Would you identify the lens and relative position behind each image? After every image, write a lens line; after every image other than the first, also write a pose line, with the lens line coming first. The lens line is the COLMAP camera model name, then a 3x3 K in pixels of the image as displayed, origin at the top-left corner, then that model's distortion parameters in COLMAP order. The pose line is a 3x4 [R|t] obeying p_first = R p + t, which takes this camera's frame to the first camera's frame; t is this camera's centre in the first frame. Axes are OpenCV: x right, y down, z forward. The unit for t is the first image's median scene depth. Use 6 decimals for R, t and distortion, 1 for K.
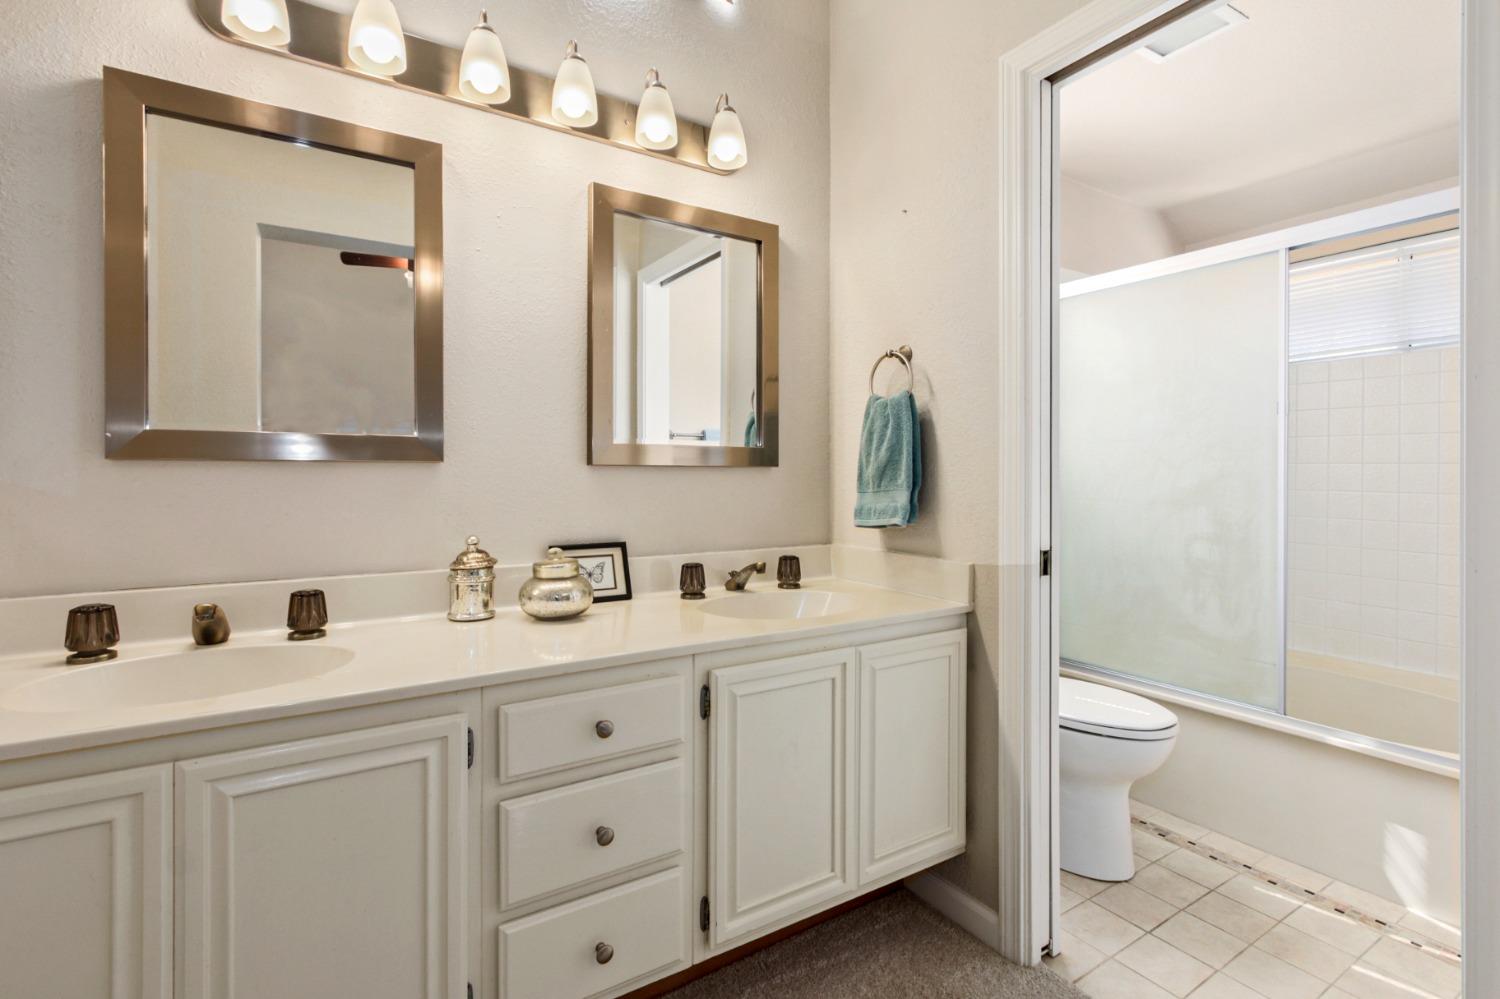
lens RADIAL K [[700.6, 0, 753.4], [0, 700.6, 482.2], [0, 0, 1]] dist [0.003575, 0.000713]
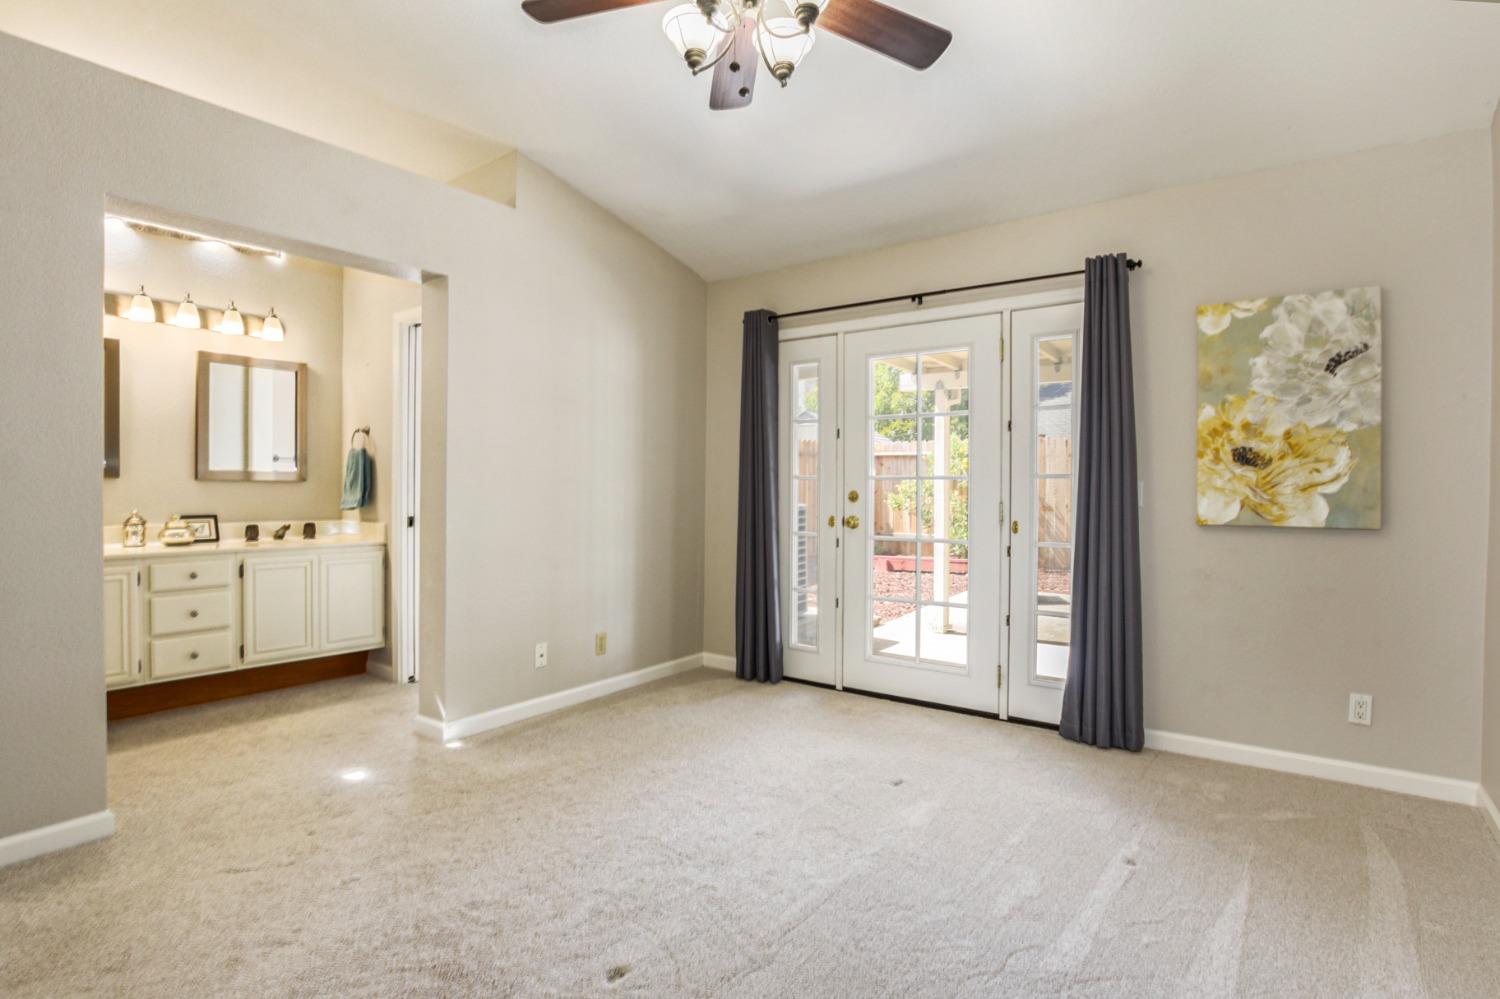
lens RADIAL K [[757.6, 0, 750.0], [0, 757.6, 499.5], [0, 0, 1]] dist [-0.023419, -0.000121]
pose [[0.939516, 0.004458, 0.342477, 0.650739], [-0.008855, 0.999897, 0.011276, -0.004297], [-0.342391, -0.013627, 0.939459, -1.964587]]
